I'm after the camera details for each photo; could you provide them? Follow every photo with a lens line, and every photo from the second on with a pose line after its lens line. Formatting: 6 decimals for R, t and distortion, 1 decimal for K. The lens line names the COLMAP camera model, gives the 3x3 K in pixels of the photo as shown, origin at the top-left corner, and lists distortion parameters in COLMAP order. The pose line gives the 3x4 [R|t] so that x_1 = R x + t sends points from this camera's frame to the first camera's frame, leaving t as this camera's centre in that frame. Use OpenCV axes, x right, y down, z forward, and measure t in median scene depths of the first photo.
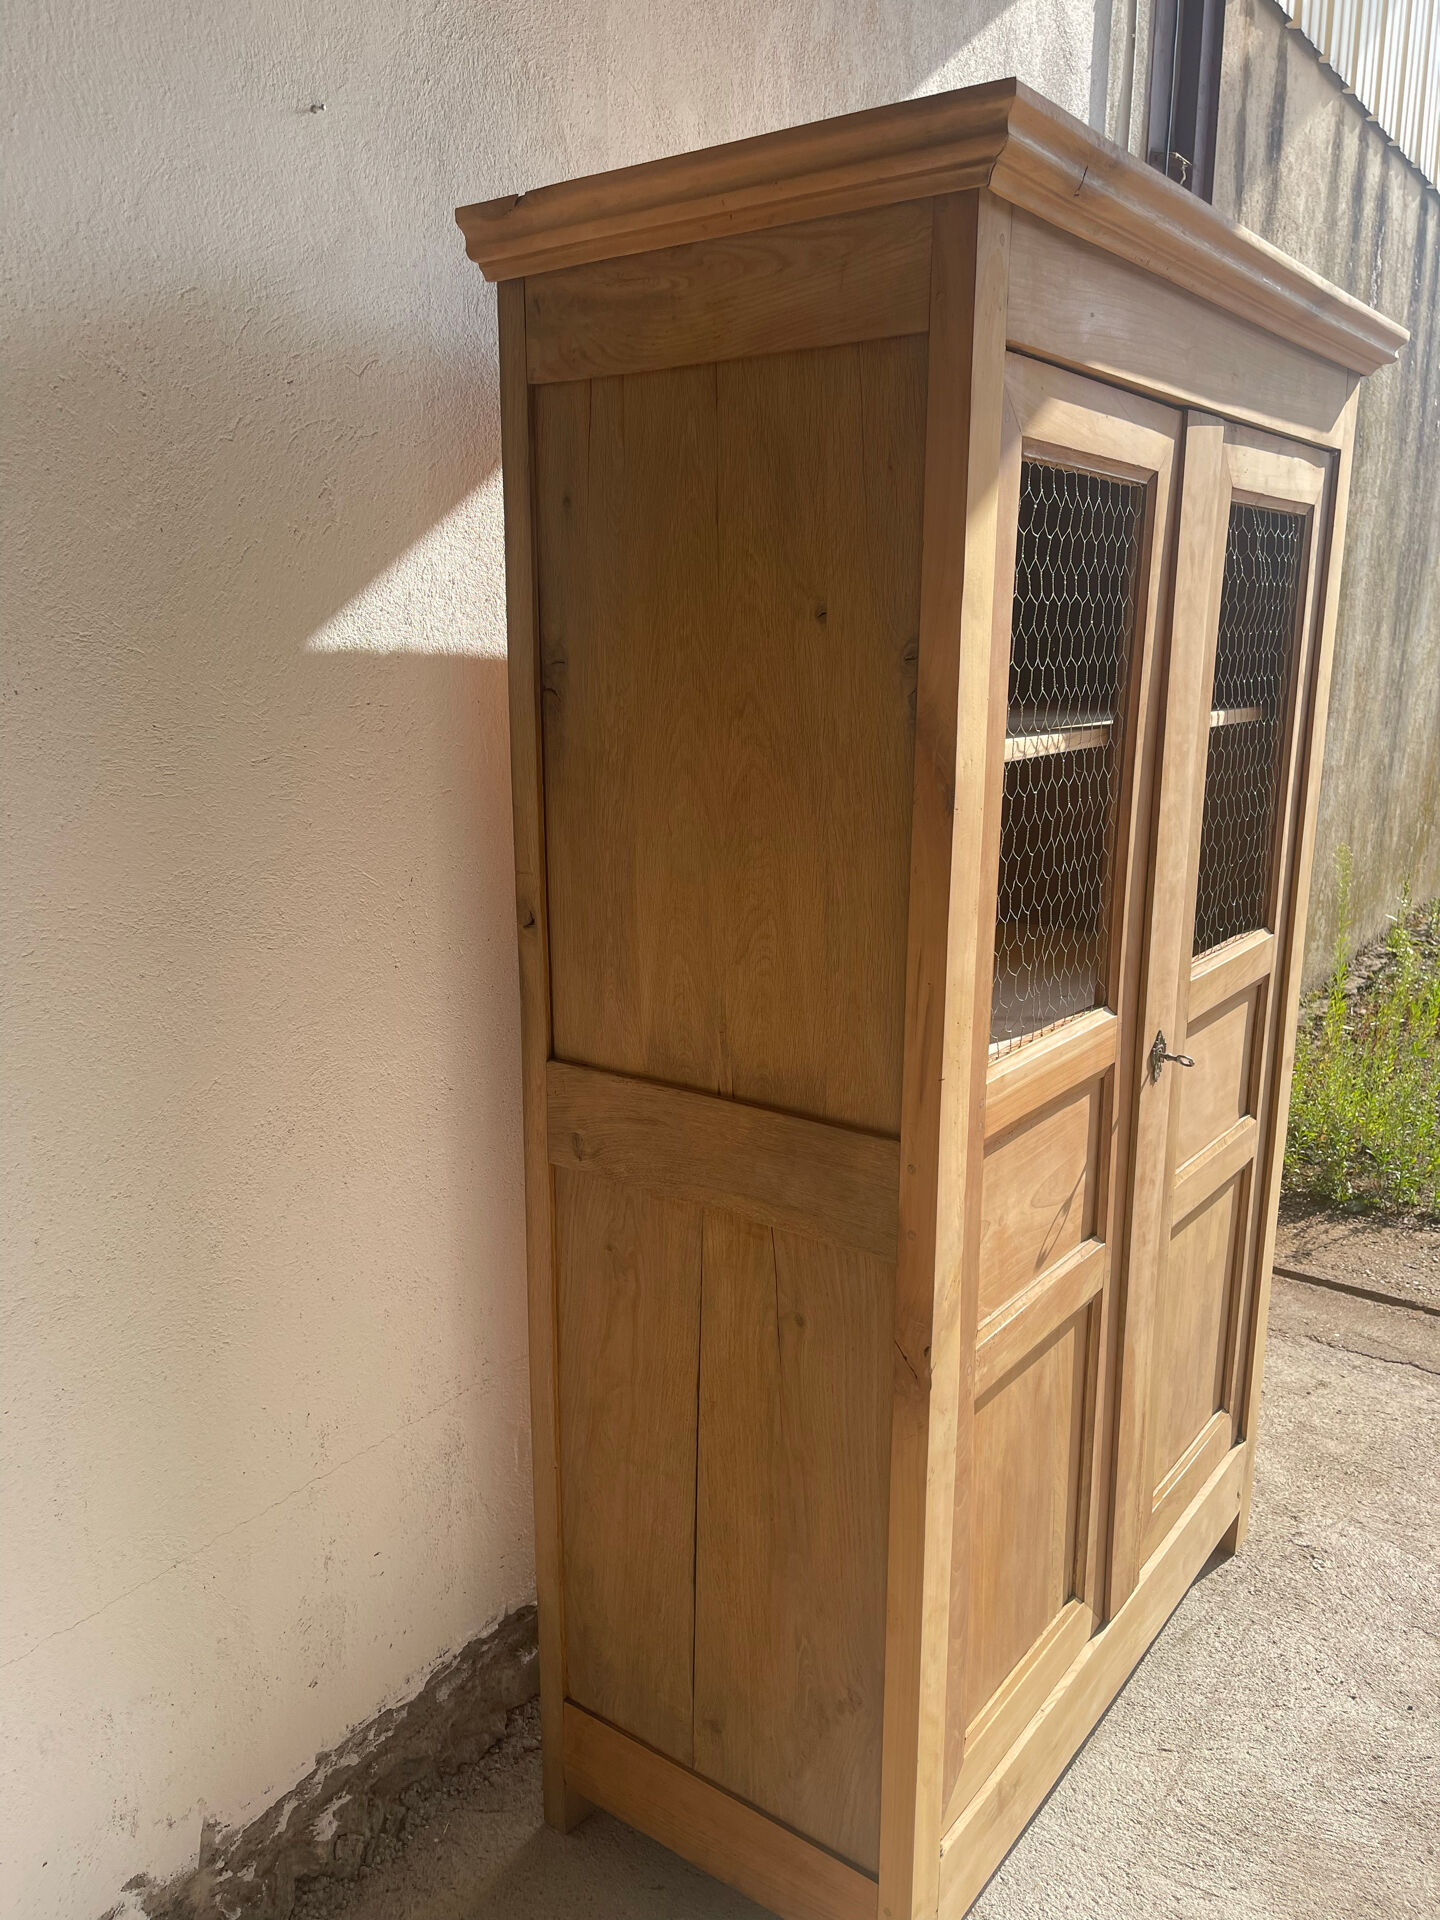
lens RADIAL K [[1501.8, 0, 725.0], [0, 1501.8, 965.6], [0, 0, 1]] dist [0.023235, -0.042691]
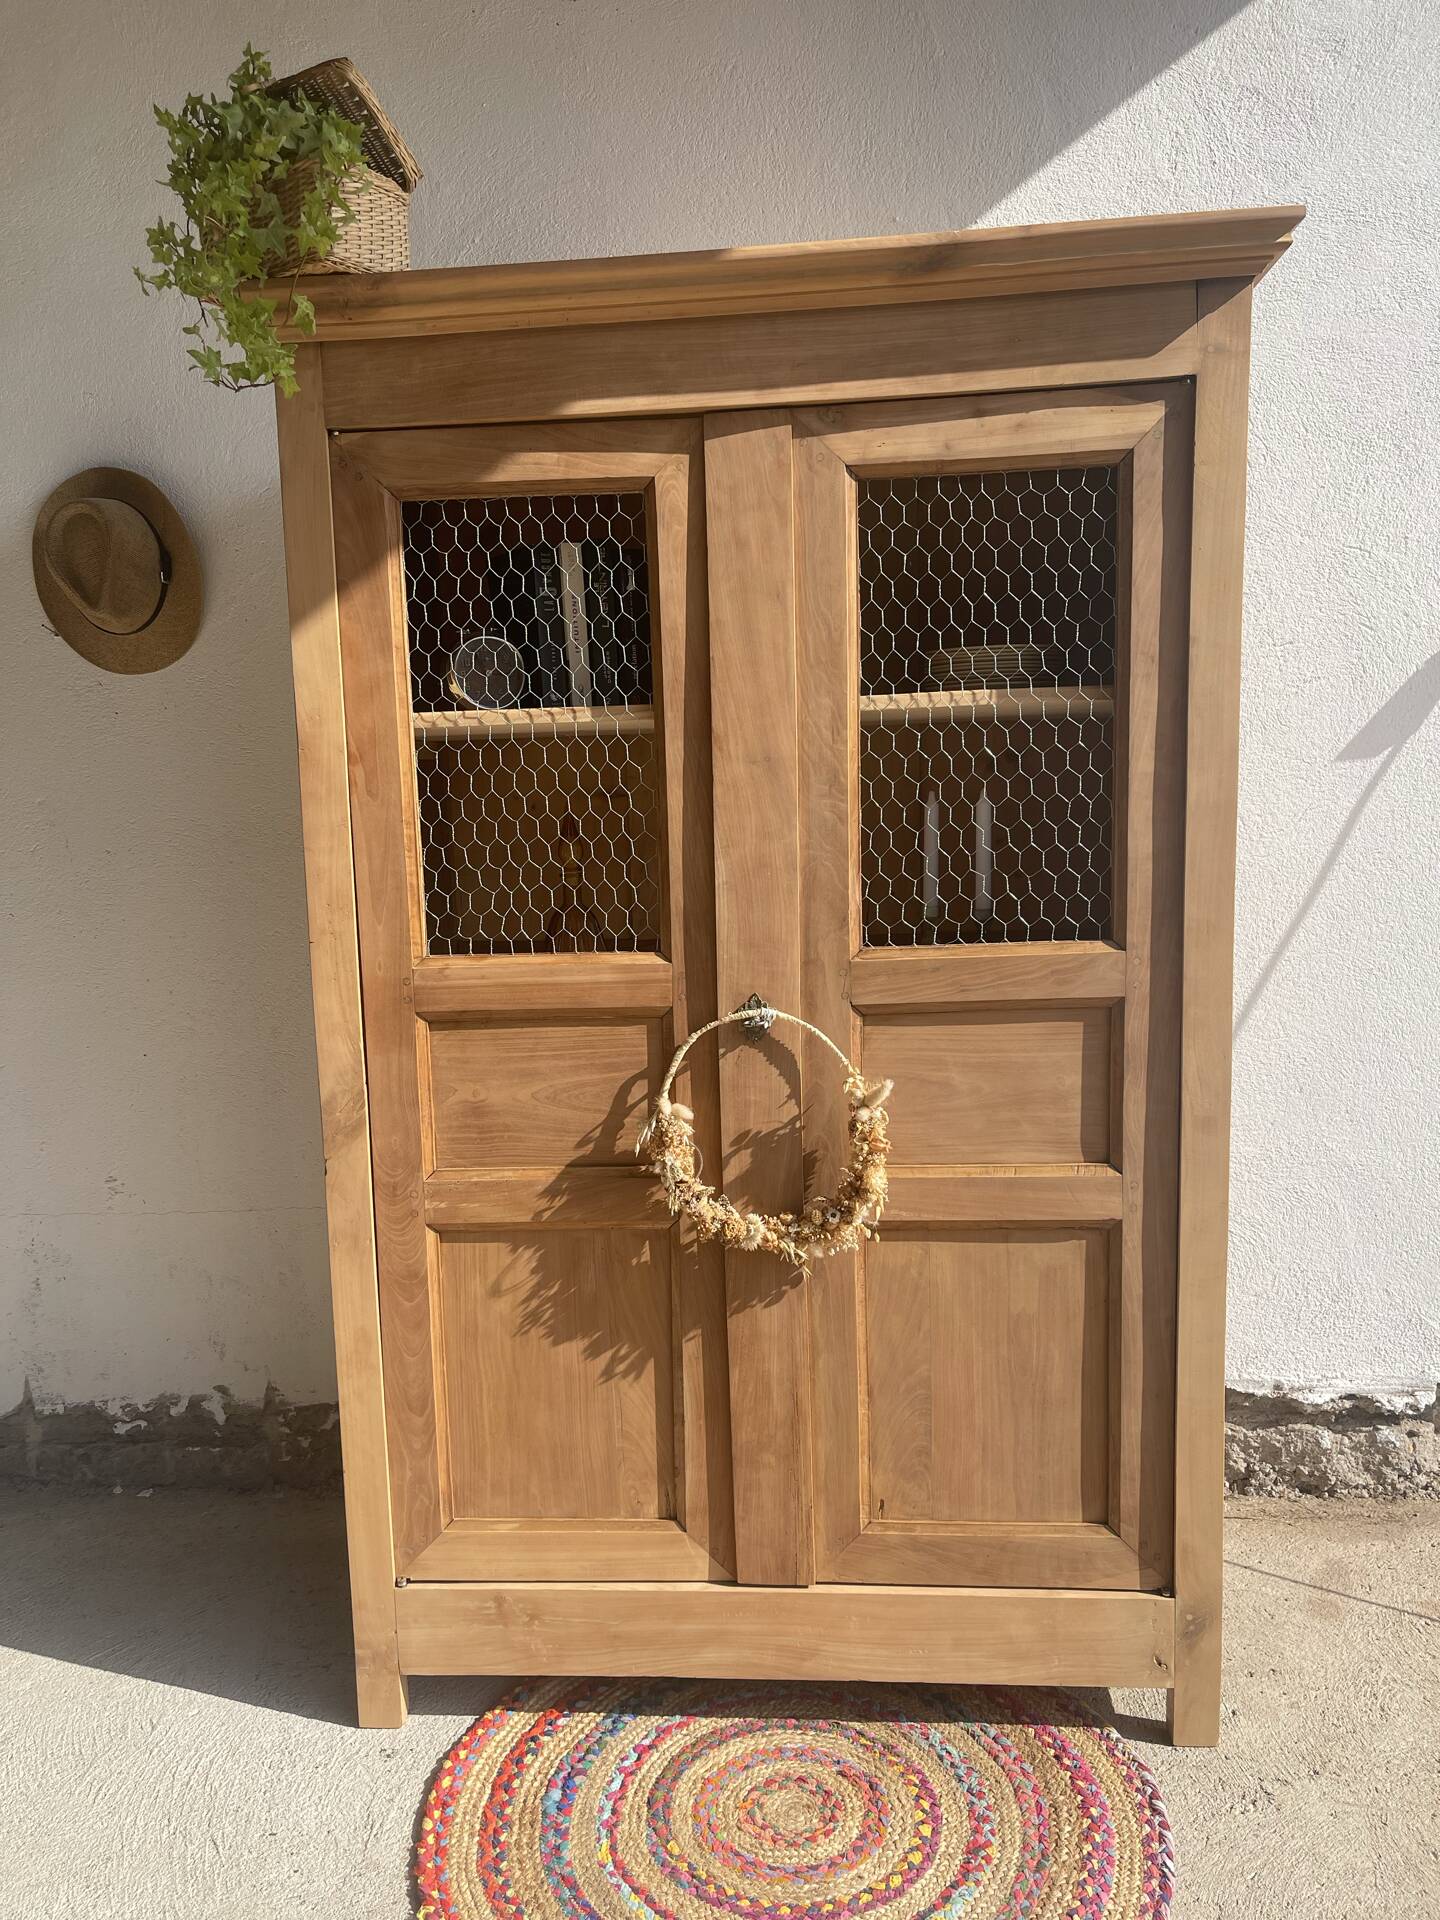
lens RADIAL K [[1460.9, 0, 701.4], [0, 1460.9, 974.7], [0, 0, 1]] dist [0.075733, -0.117804]
pose [[0.518073, 0.090527, -0.850533, 1.286763], [-0.158845, 0.987268, 0.008326, 0.030591], [0.840458, 0.130789, 0.525856, 0.492111]]
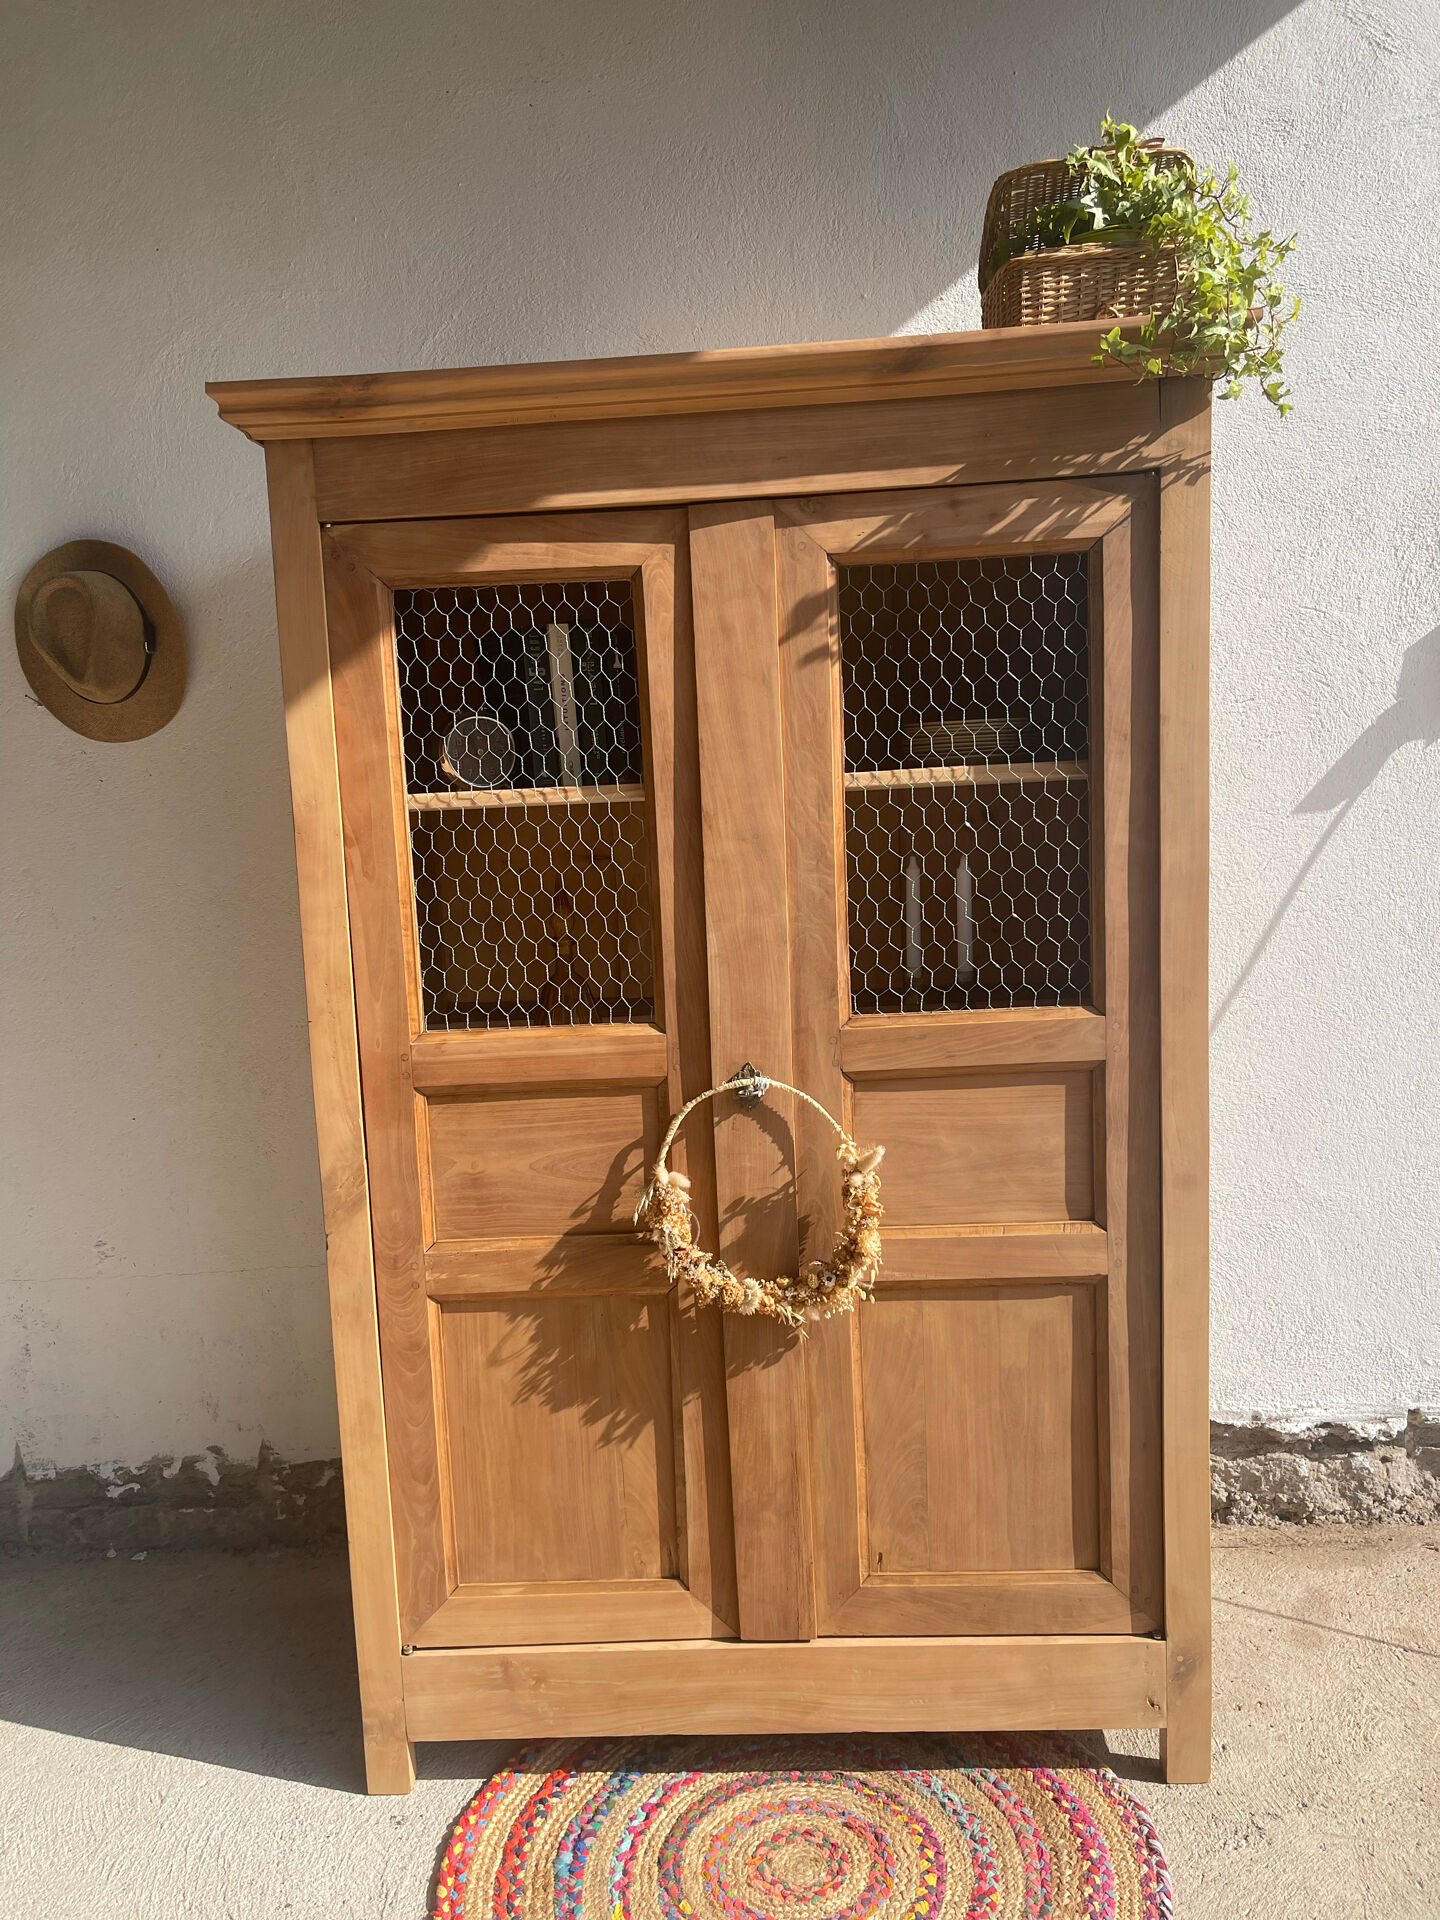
lens RADIAL K [[1460.9, 0, 718.0], [0, 1460.9, 961.7], [0, 0, 1]] dist [0.075733, -0.117804]
pose [[0.548897, 0.070809, -0.832885, 1.294699], [-0.139690, 0.990164, -0.007879, -0.020223], [0.824135, 0.120671, 0.553389, 0.451896]]
